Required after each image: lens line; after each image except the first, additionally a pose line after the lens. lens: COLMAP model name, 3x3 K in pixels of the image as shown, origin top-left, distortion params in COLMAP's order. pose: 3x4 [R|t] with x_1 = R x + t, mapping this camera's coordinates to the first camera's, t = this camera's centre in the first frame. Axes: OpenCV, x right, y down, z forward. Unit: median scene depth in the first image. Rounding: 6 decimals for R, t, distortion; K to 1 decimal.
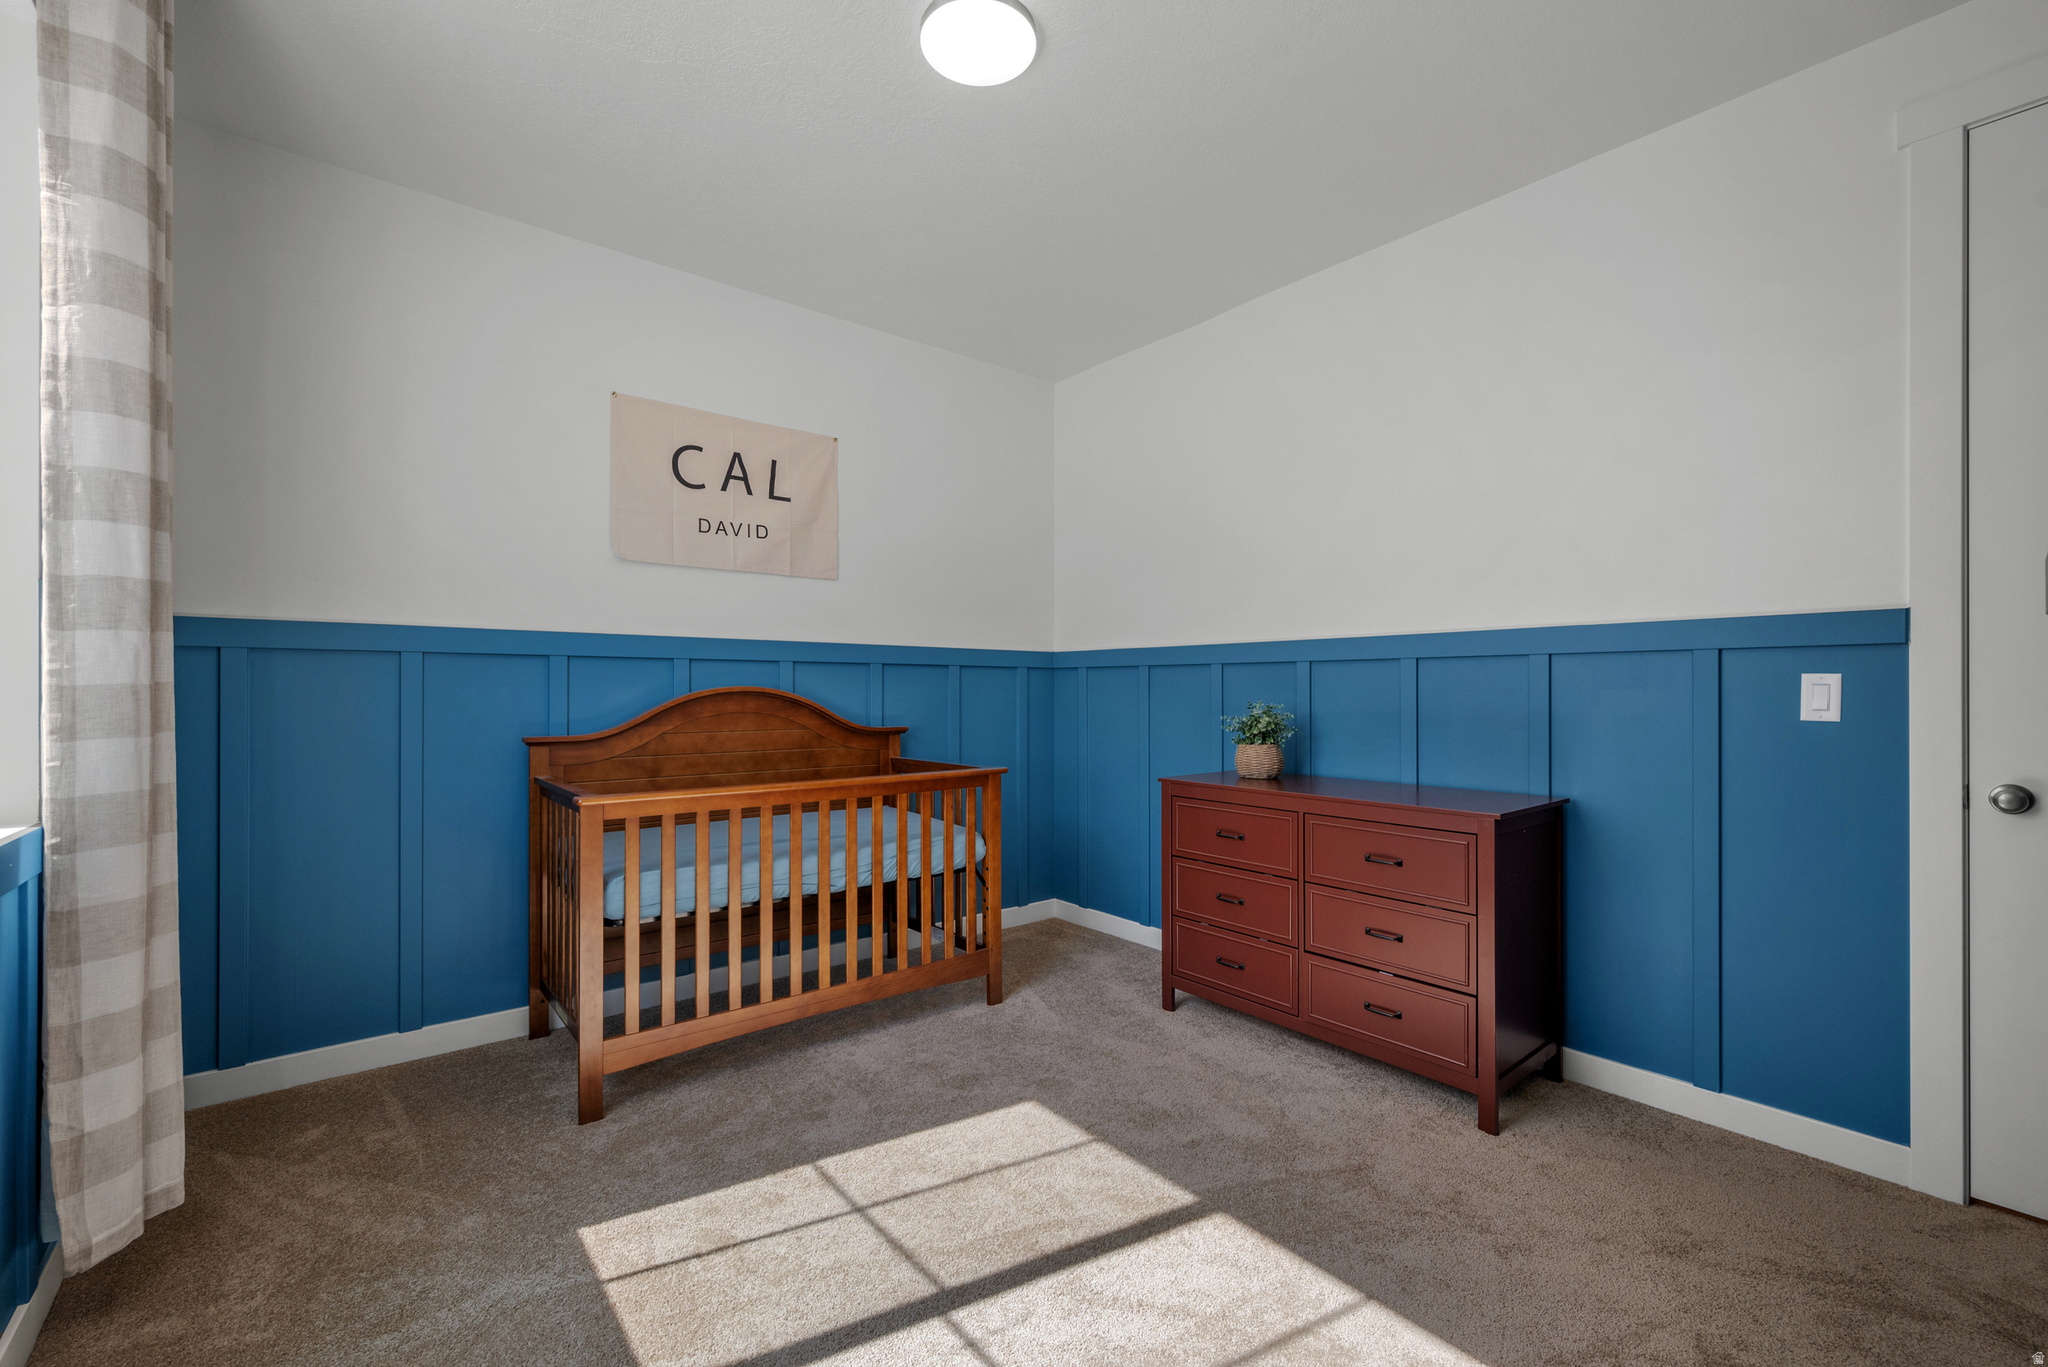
lens RADIAL K [[846.3, 0, 1024.0], [0, 846.3, 683.5], [0, 0, 1]] dist [-0.010464, 0.000050]
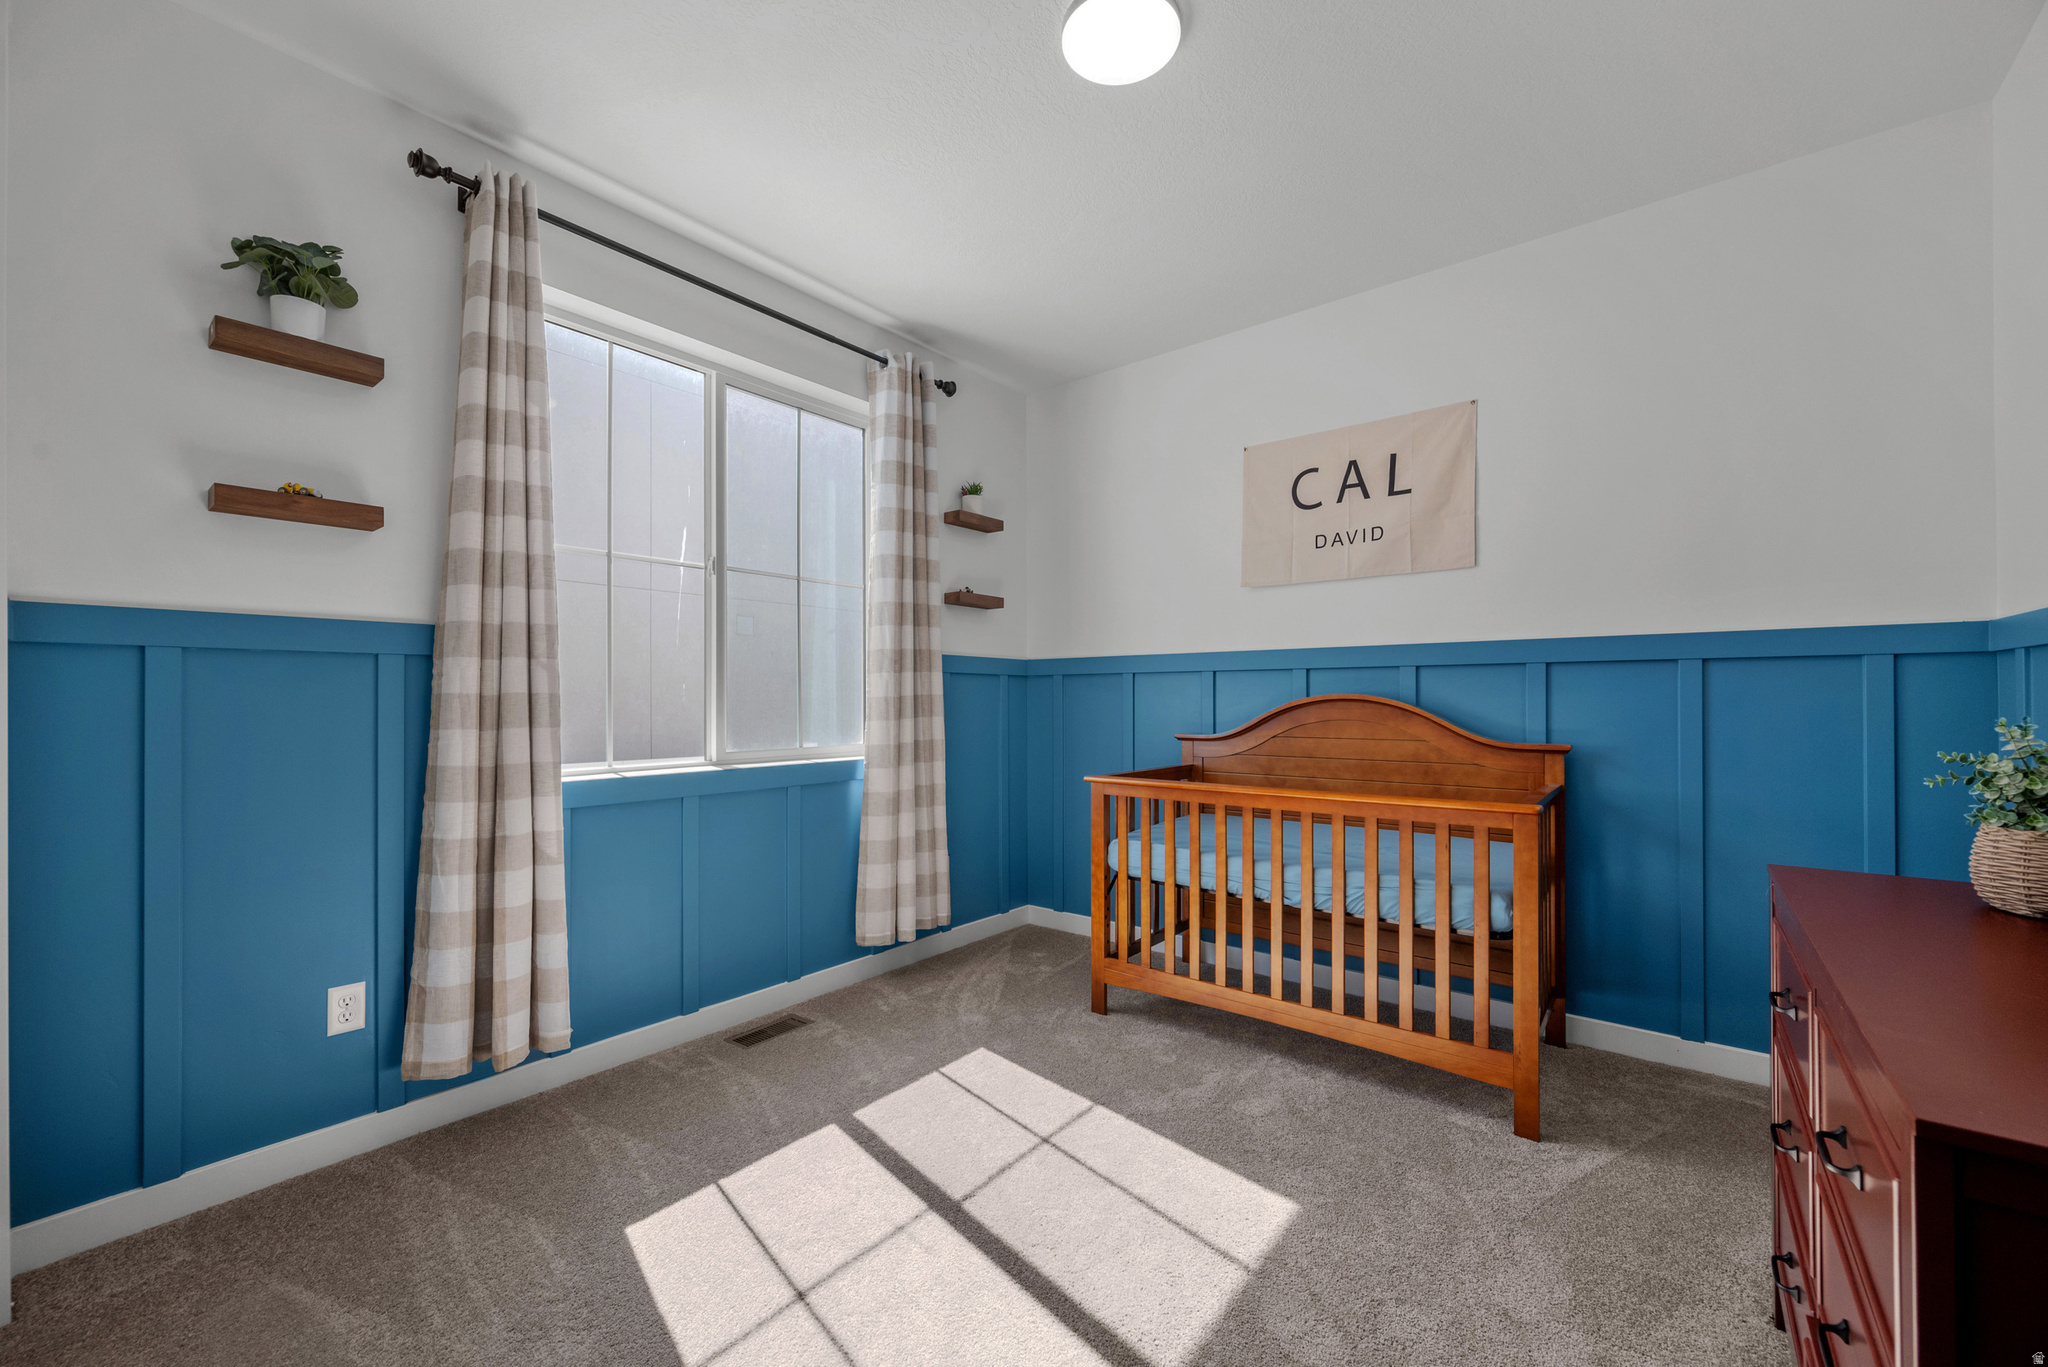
lens RADIAL K [[804.4, 0, 1025.0], [0, 804.4, 690.9], [0, 0, 1]] dist [0.000093, 0.000022]
pose [[0.202145, -0.012051, -0.979281, 0.544154], [0.011090, 0.999888, -0.010016, 0.005373], [0.979293, -0.008836, 0.202256, 0.451181]]
